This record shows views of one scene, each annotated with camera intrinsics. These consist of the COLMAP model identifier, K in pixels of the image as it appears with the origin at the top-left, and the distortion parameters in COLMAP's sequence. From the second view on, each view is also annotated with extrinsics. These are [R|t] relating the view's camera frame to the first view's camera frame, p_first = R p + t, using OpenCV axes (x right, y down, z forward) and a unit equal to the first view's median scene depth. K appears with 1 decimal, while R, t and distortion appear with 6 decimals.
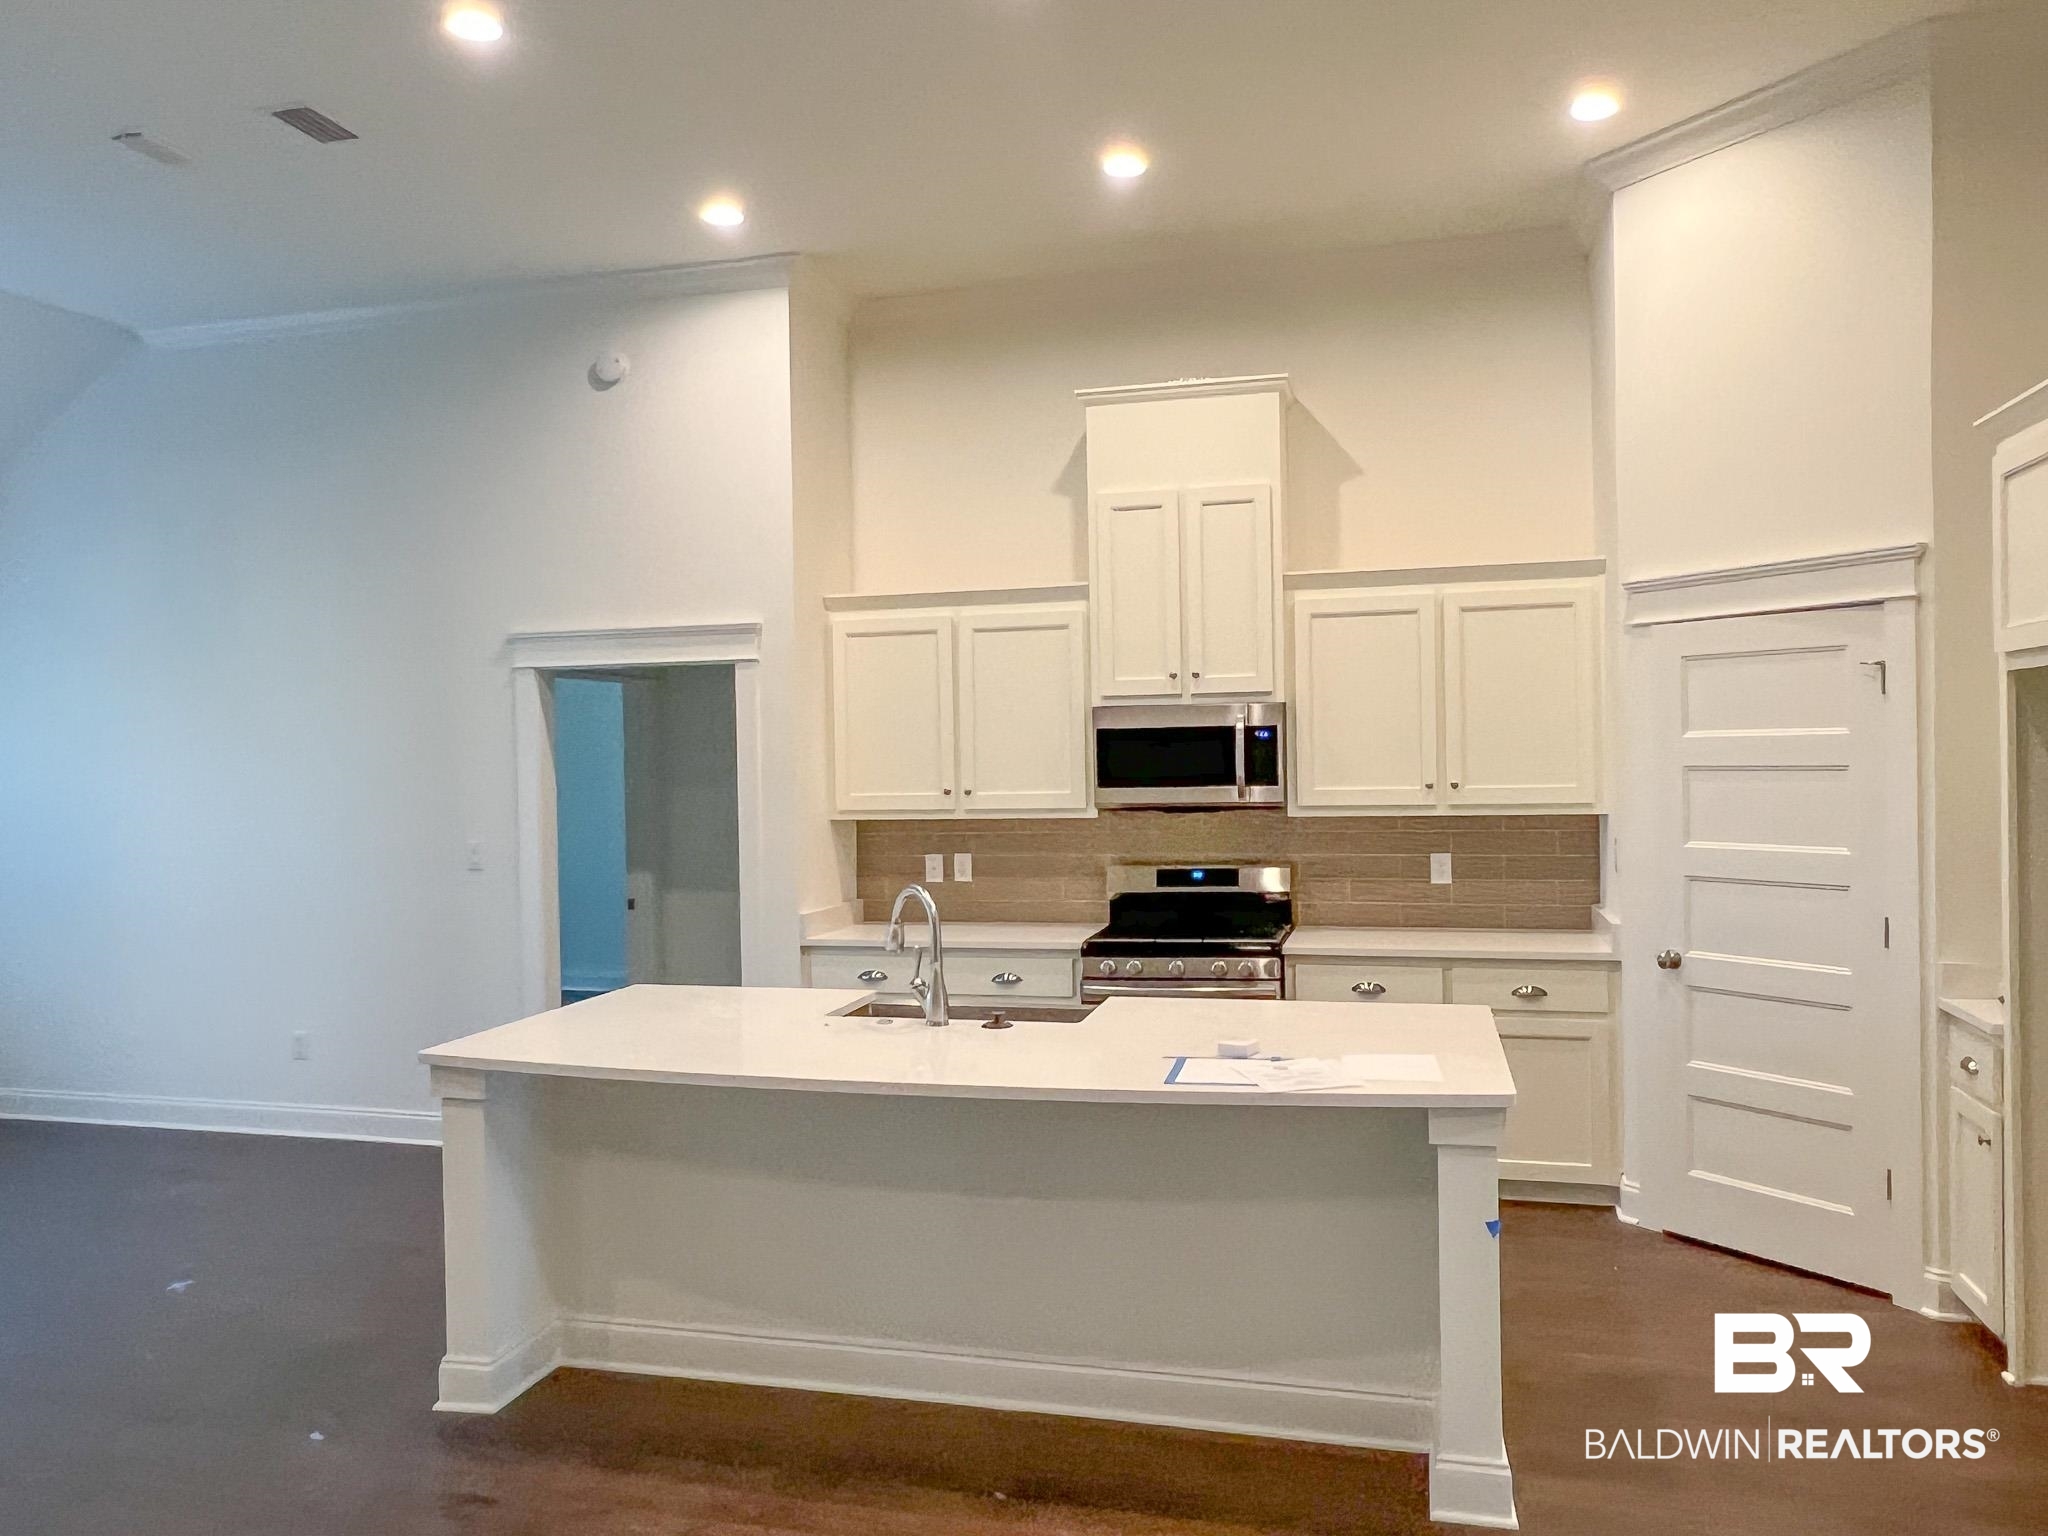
lens RADIAL K [[1500.9, 0, 1024.0], [0, 1500.9, 768.0], [0, 0, 1]] dist [0.003365, 0.000032]
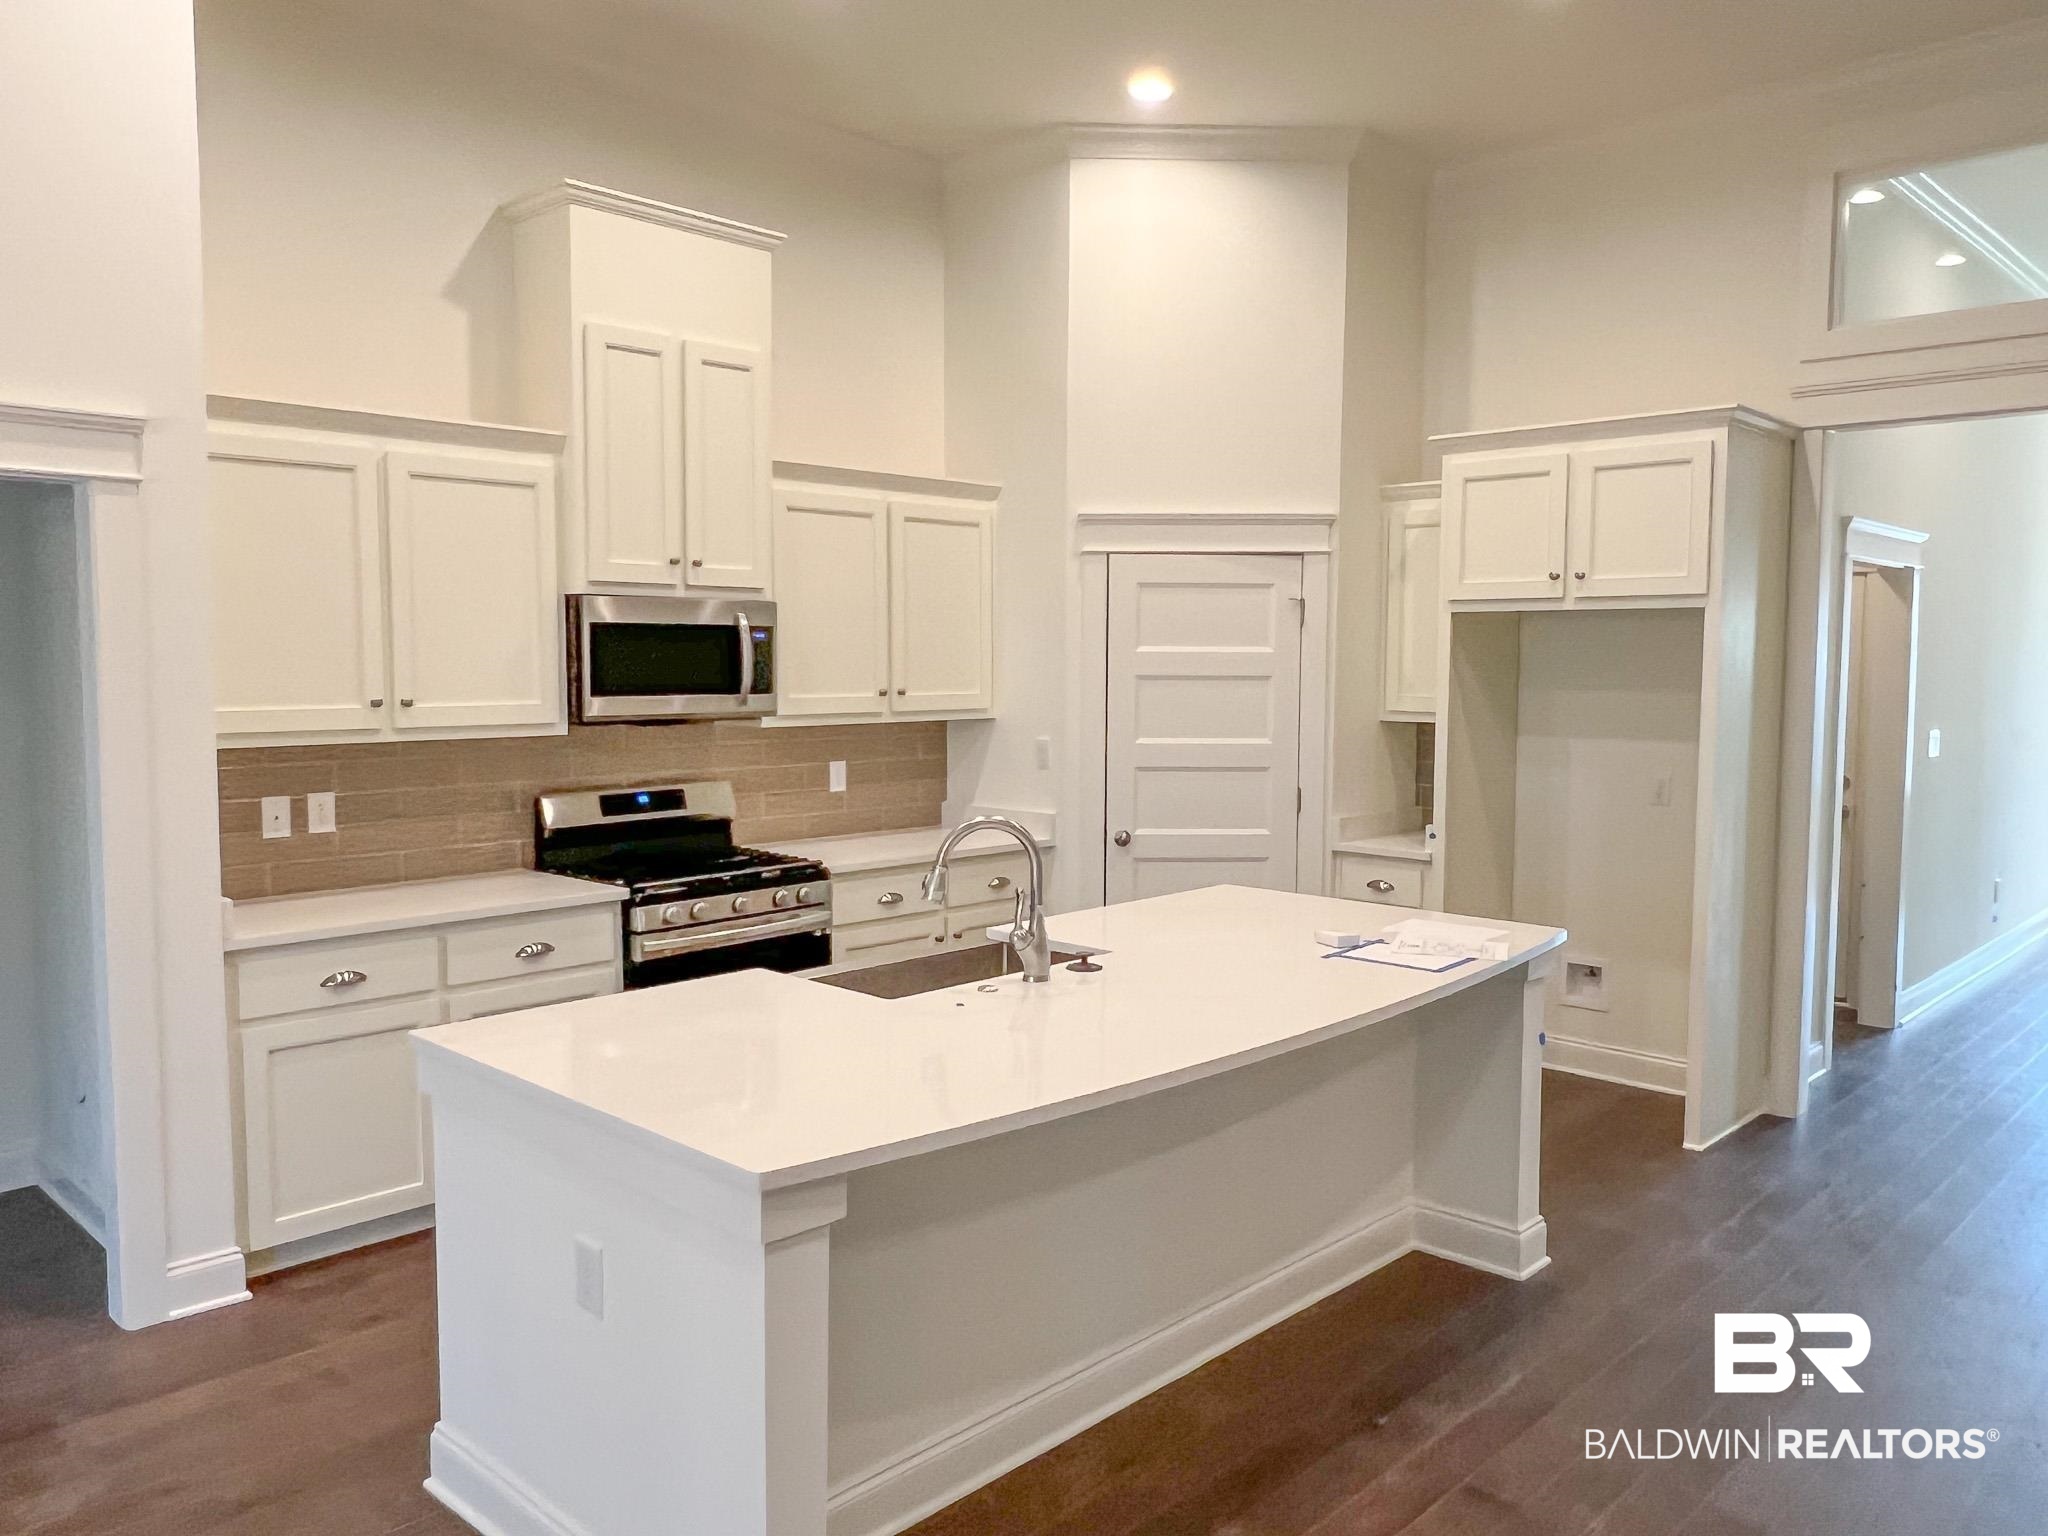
lens RADIAL K [[1501.9, 0, 1024.0], [0, 1501.9, 768.0], [0, 0, 1]] dist [-0.005286, -0.002304]
pose [[0.482465, -0.045379, 0.874739, -0.539702], [-0.006046, 0.998461, 0.055132, 0.005859], [-0.875894, -0.031888, 0.481448, 0.418234]]
